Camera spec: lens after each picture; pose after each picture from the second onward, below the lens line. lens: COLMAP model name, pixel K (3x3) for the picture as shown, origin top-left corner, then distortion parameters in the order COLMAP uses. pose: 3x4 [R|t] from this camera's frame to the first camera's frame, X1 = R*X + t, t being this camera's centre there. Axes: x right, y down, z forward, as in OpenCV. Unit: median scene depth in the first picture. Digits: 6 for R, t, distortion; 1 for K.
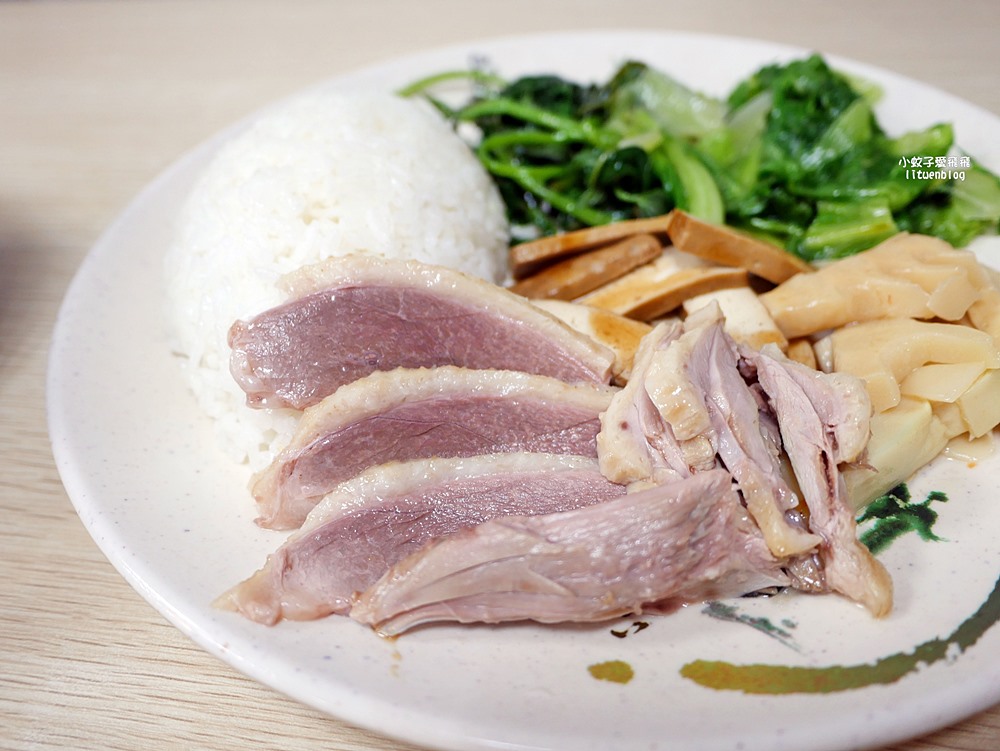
lens RADIAL K [[854.2, 0, 500.0], [0, 854.2, 375.5], [0, 0, 1]] dist [-0.036532, -0.002800]
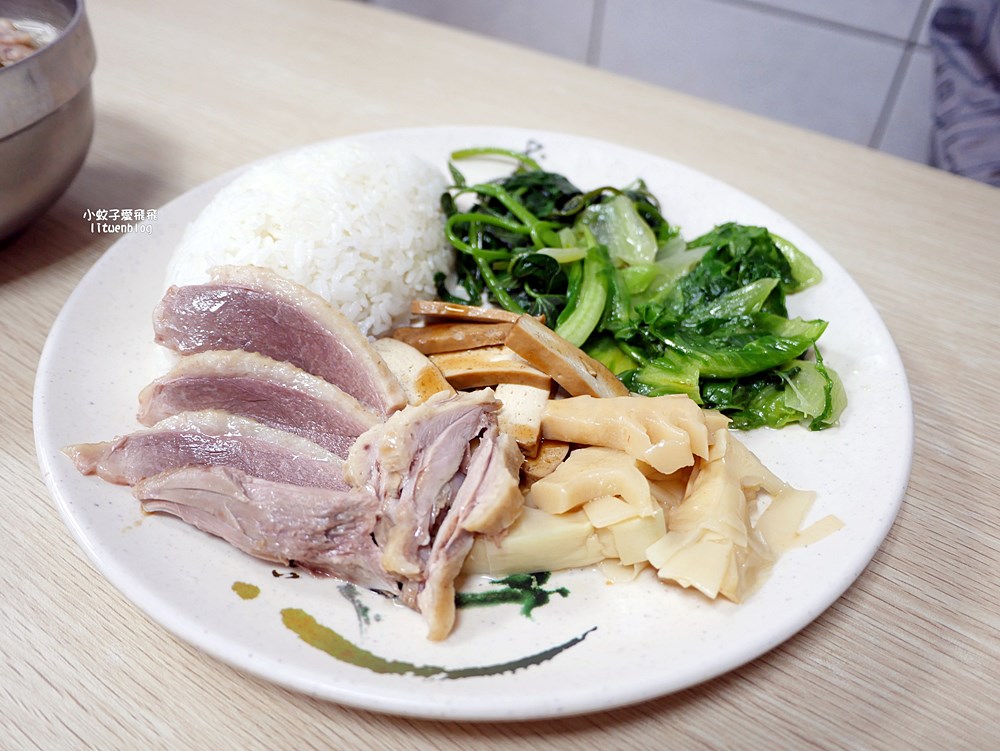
lens RADIAL K [[826.3, 0, 500.0], [0, 826.3, 375.5], [0, 0, 1]] dist [-0.015278, -0.001057]
pose [[0.900699, 0.352506, -0.253931, 0.668384], [-0.352263, 0.934668, 0.048019, -0.199353], [0.254268, 0.046200, 0.966030, -0.258972]]
